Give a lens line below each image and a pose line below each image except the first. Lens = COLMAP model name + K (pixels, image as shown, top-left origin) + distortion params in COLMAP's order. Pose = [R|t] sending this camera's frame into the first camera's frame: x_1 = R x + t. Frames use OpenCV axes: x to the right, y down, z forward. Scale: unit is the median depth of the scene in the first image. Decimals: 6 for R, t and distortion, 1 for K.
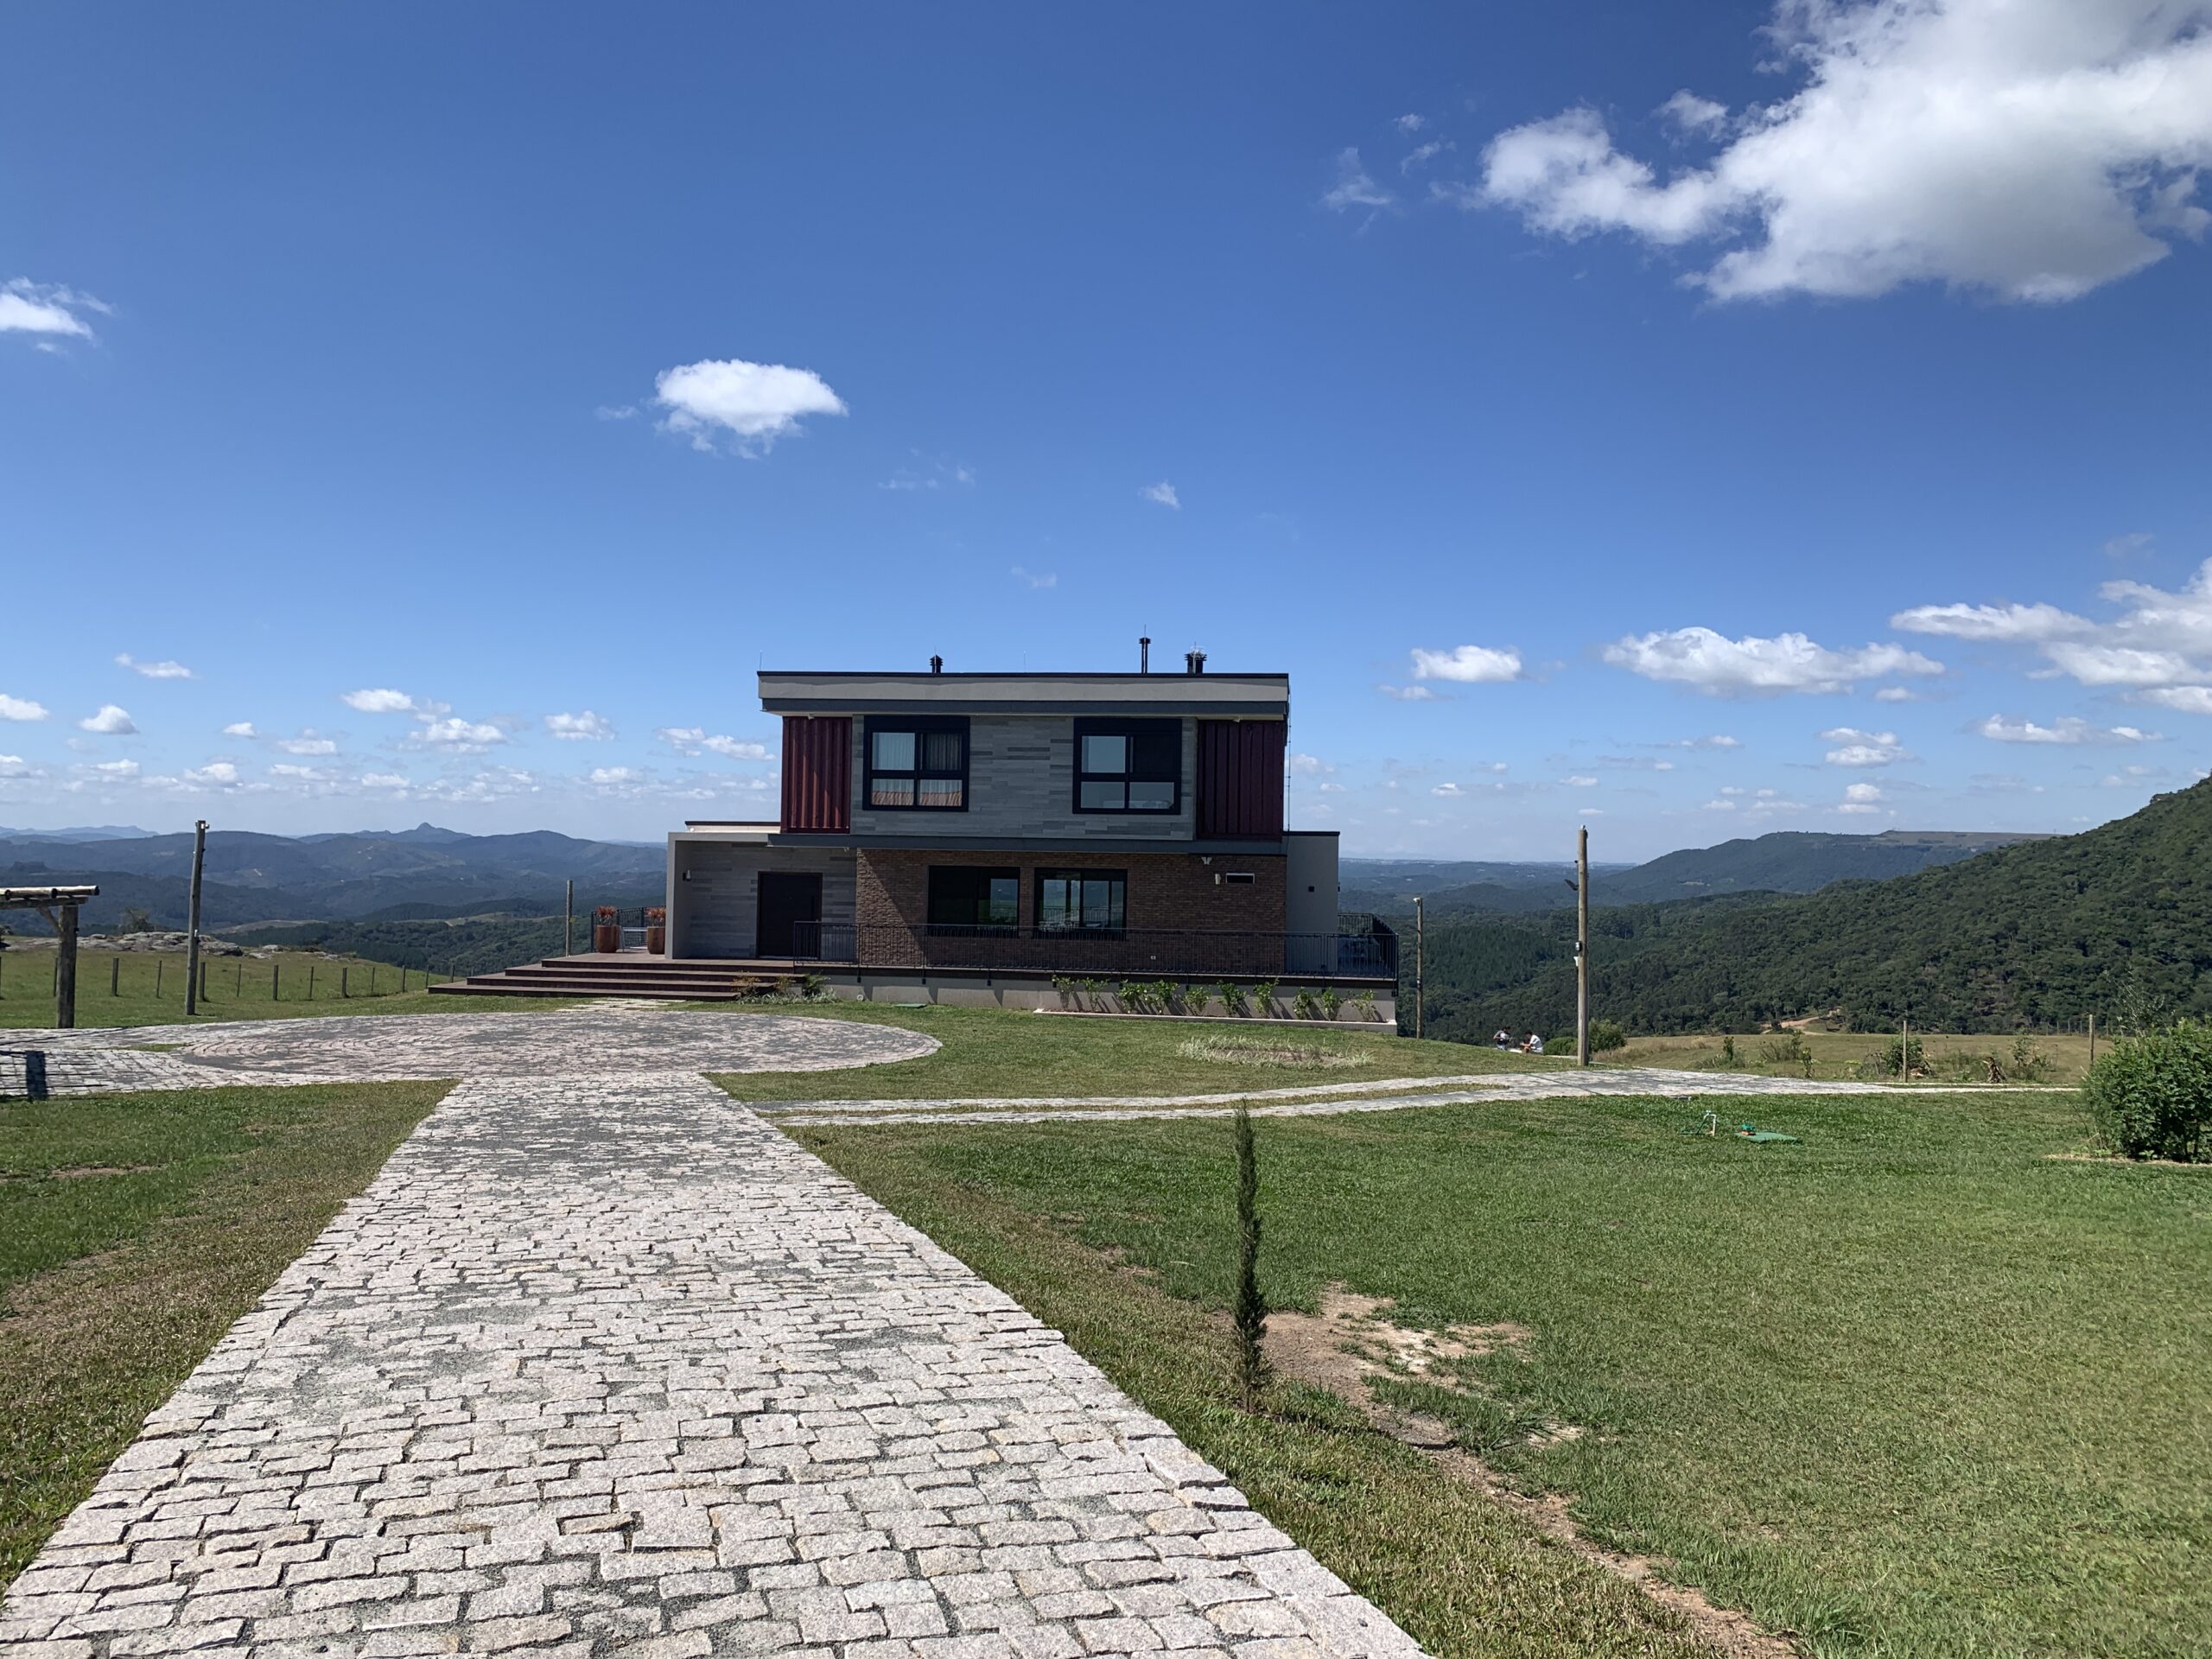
lens RADIAL K [[1692.8, 0, 1148.6], [0, 1692.8, 804.0], [0, 0, 1]] dist [0.063160, -0.065562]
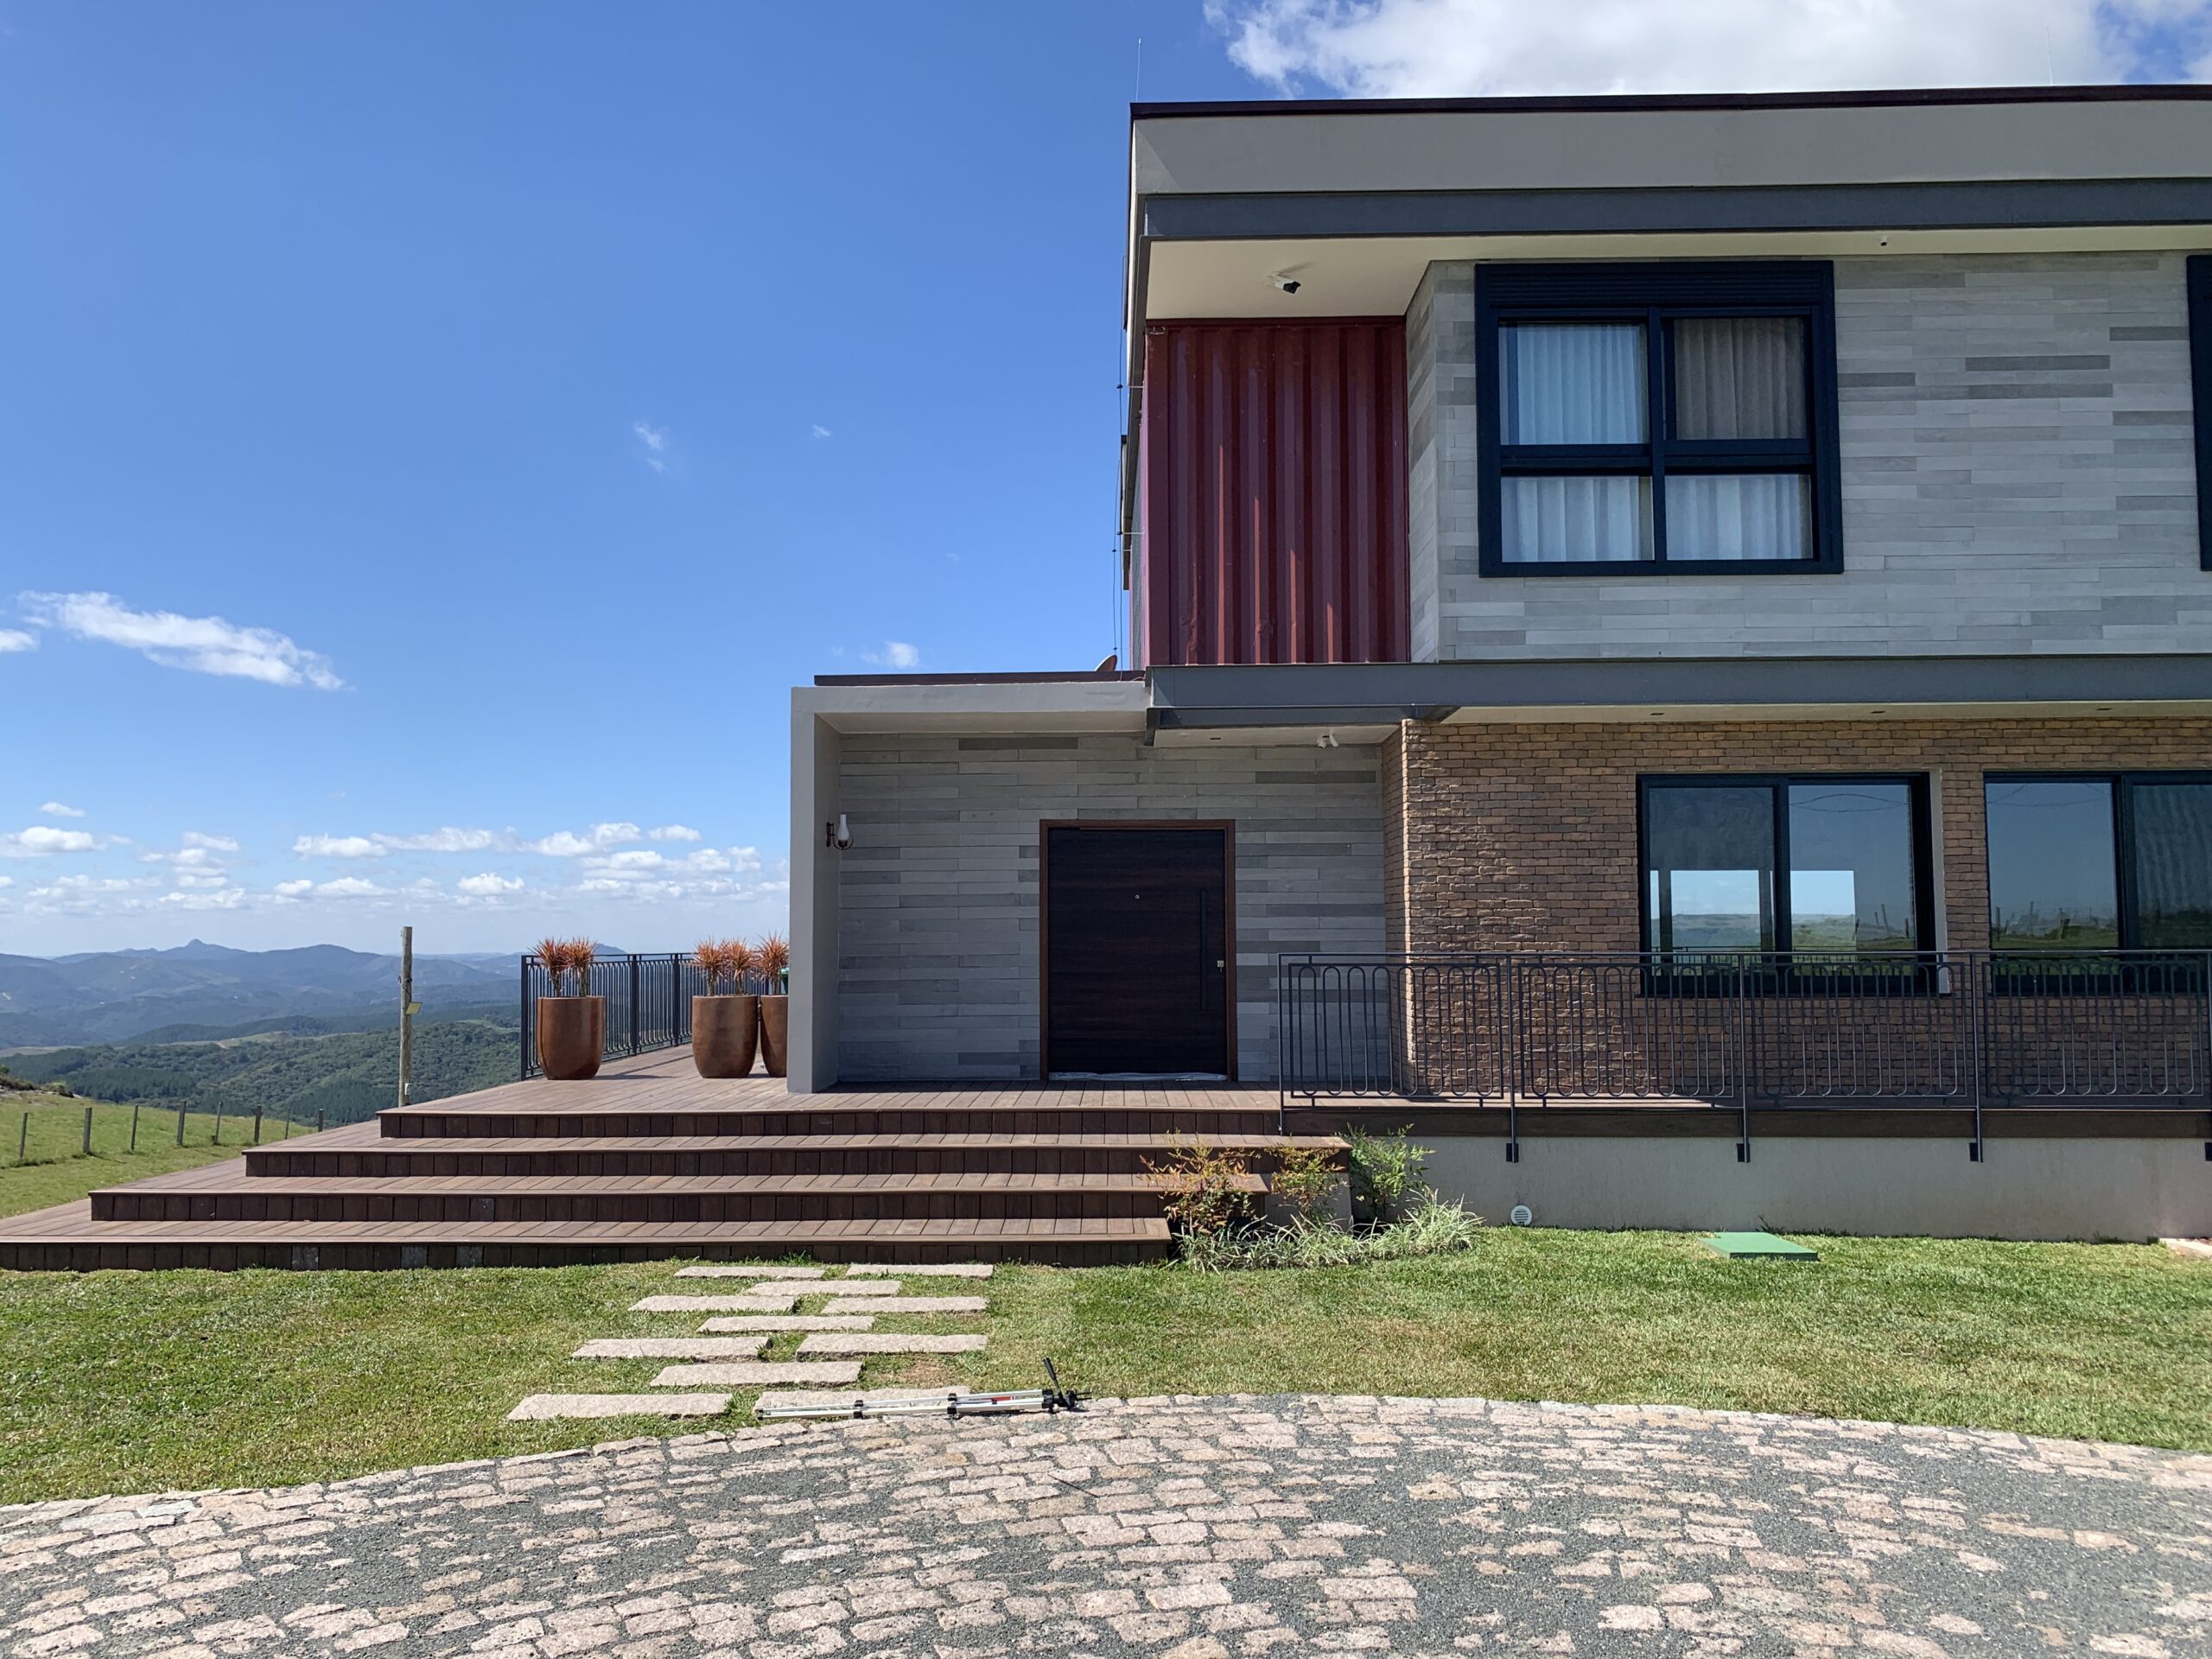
lens RADIAL K [[1692.8, 0, 1102.7], [0, 1692.8, 829.9], [0, 0, 1]] dist [0.063160, -0.065562]
pose [[0.996153, -0.017105, 0.085946, -0.240805], [0.020770, 0.998905, -0.041931, 0.054611], [-0.085134, 0.043555, 0.995417, 0.652155]]
